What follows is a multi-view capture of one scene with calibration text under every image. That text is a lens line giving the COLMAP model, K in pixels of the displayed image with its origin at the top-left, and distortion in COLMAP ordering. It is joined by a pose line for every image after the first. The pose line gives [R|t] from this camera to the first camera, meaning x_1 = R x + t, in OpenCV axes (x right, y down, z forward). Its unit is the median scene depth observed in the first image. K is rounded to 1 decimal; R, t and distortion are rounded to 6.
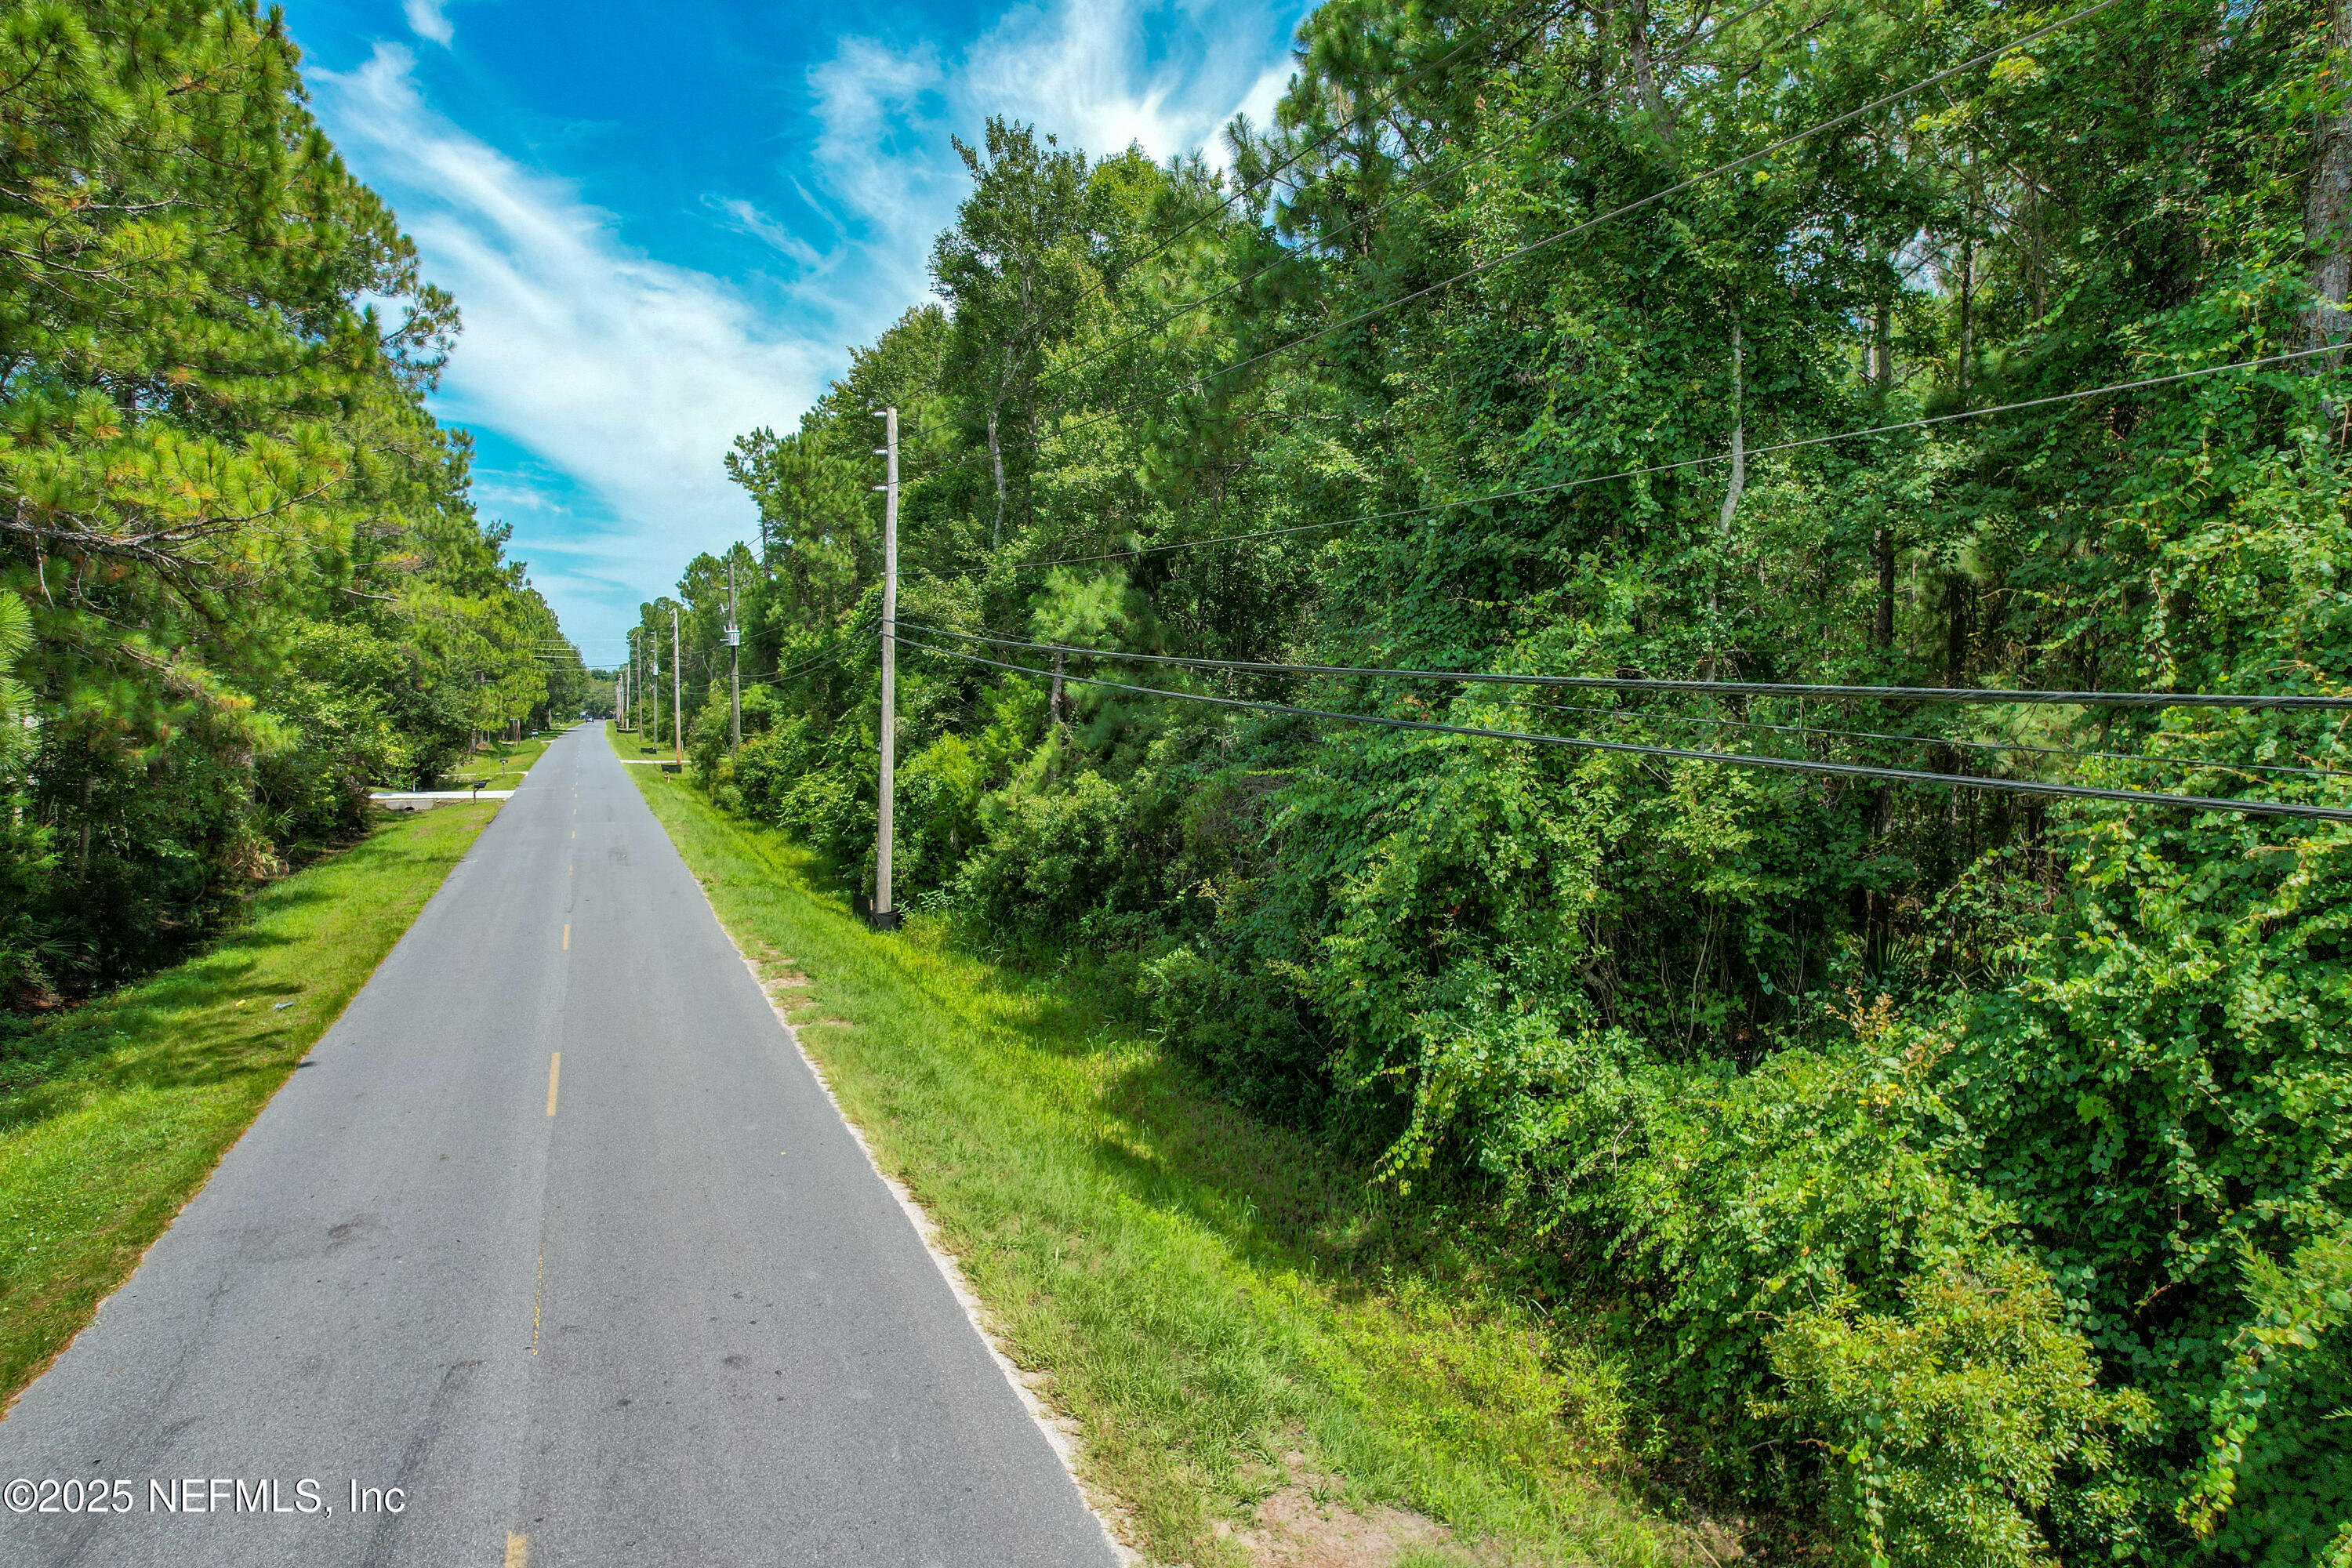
lens RADIAL K [[1539.7, 0, 1176.0], [0, 1539.7, 784.0], [0, 0, 1]] dist [-0.078664, 0.067162]
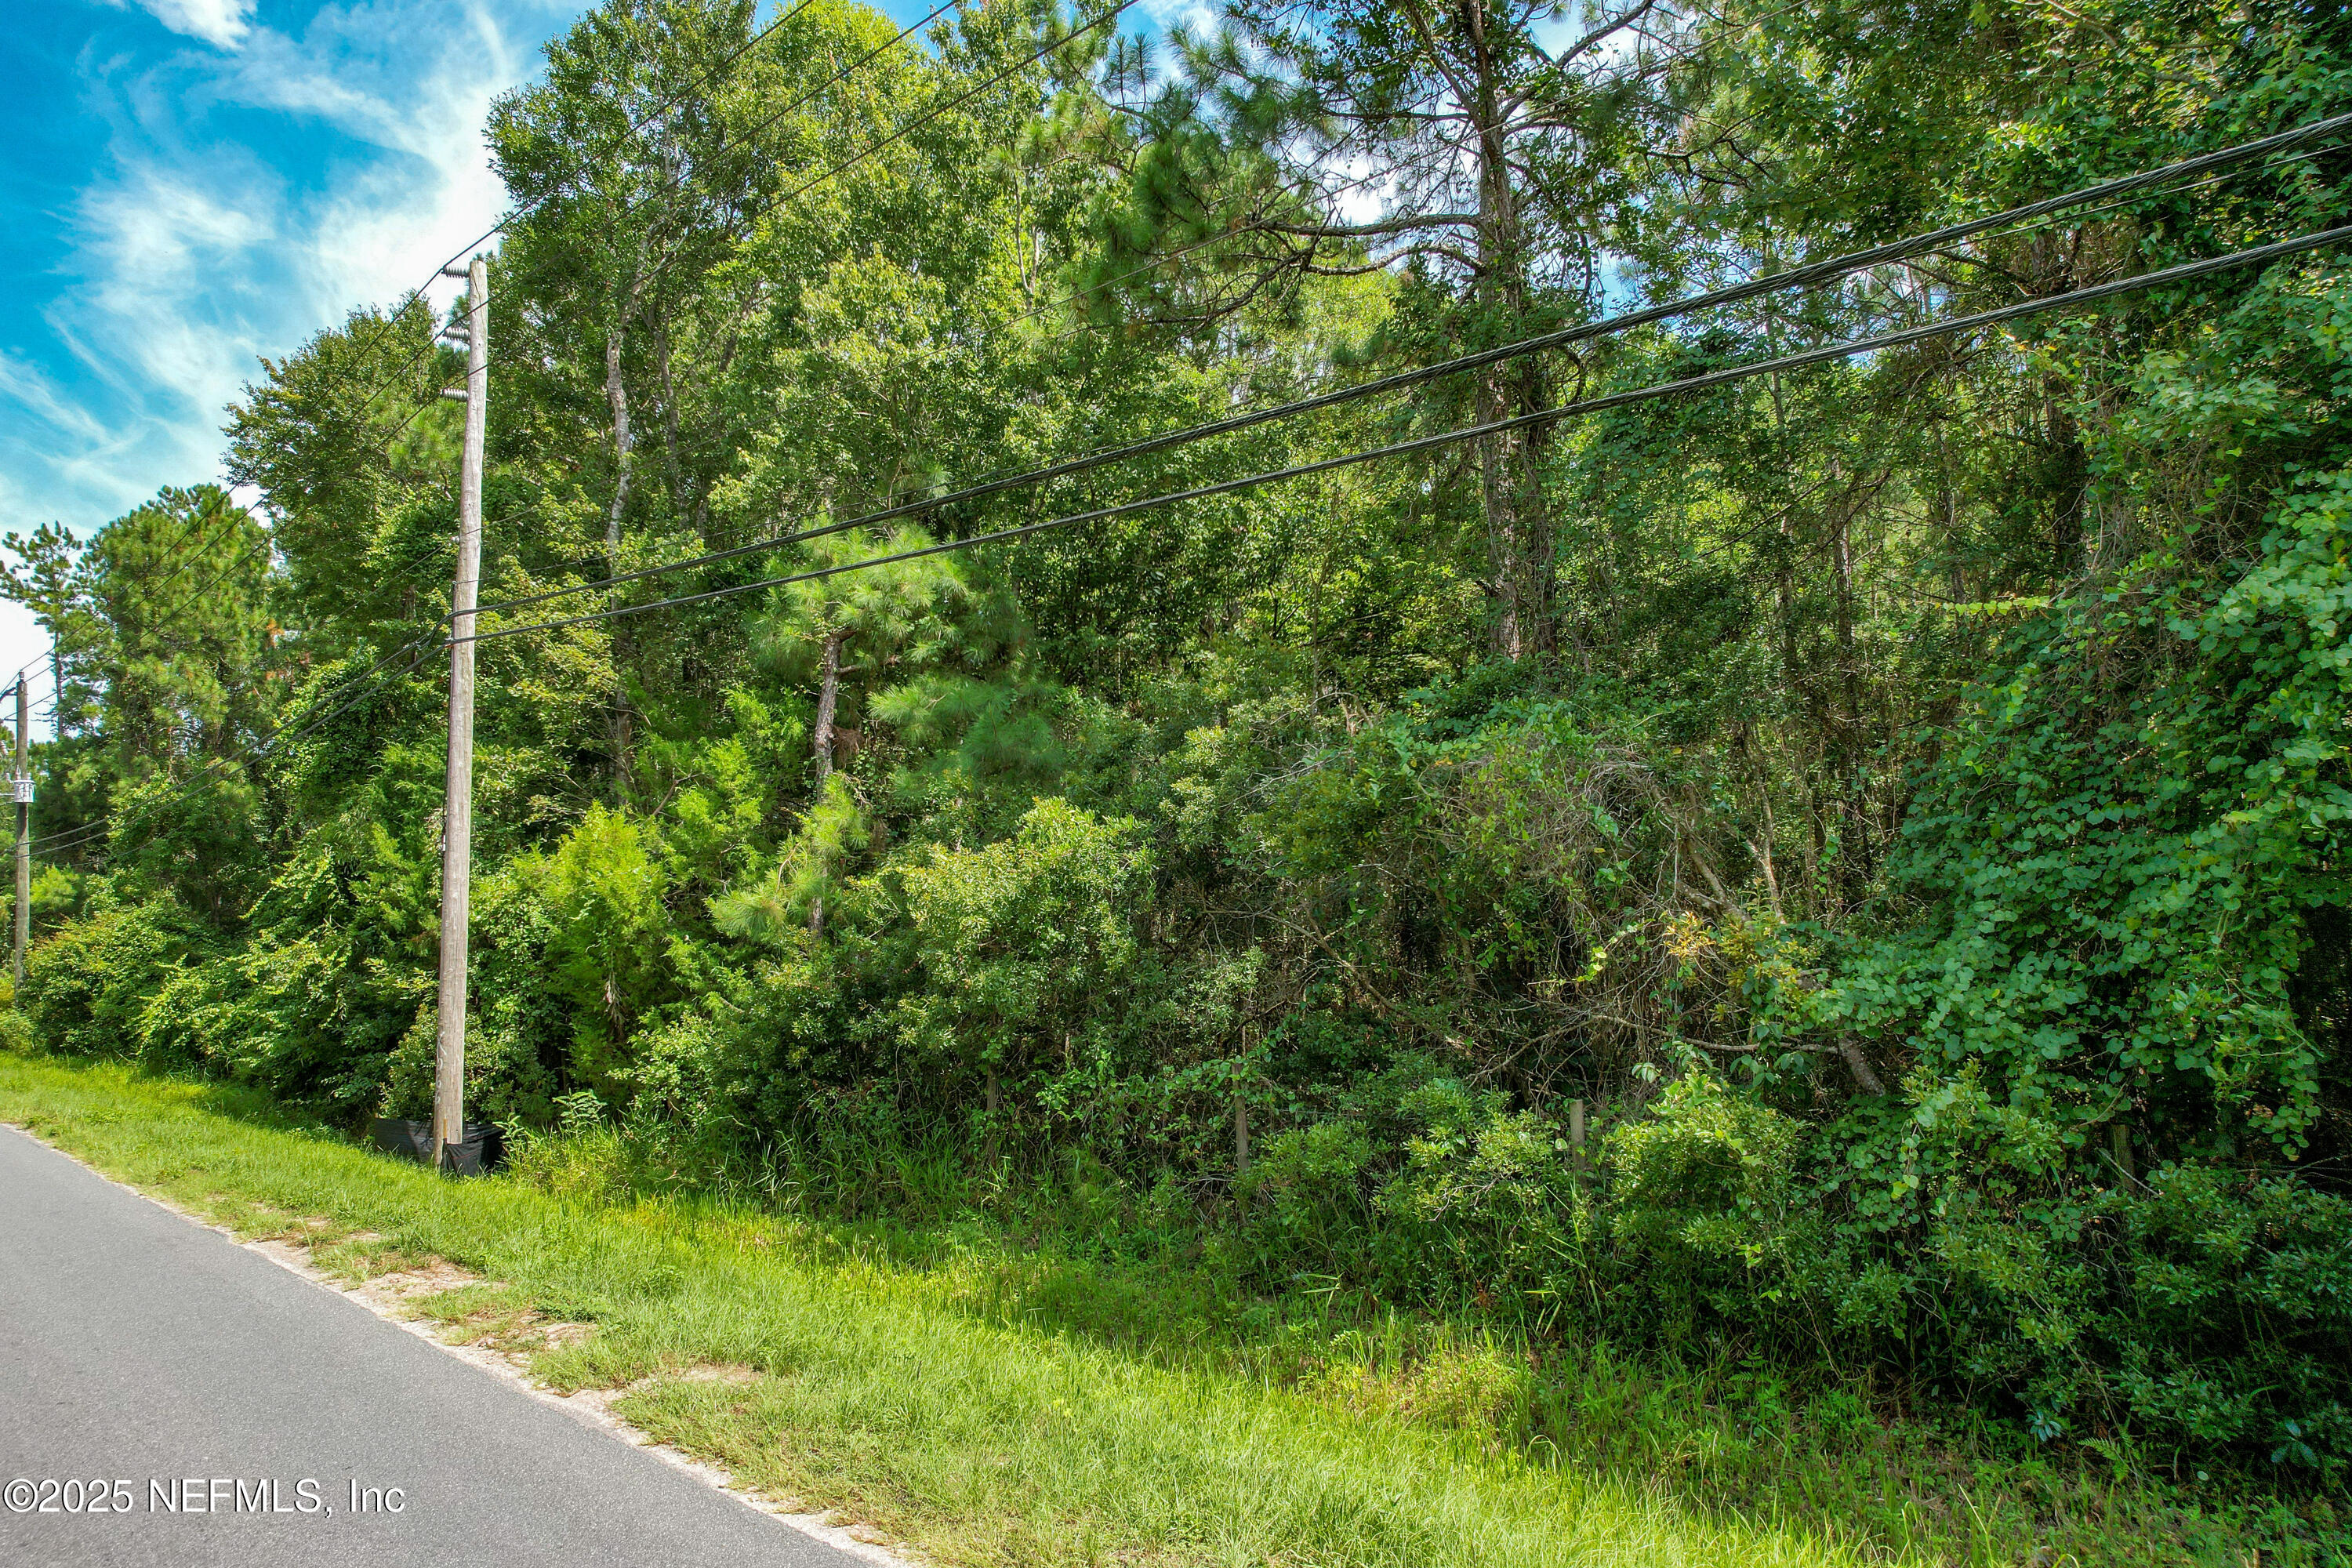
lens RADIAL K [[1557.5, 0, 1175.1], [0, 1557.5, 835.9], [0, 0, 1]] dist [-0.139978, 0.118943]
pose [[0.915400, 0.006425, 0.402493, -0.154816], [0.047219, 0.991256, -0.123215, 0.047659], [-0.399766, 0.131796, 0.907093, 0.358232]]
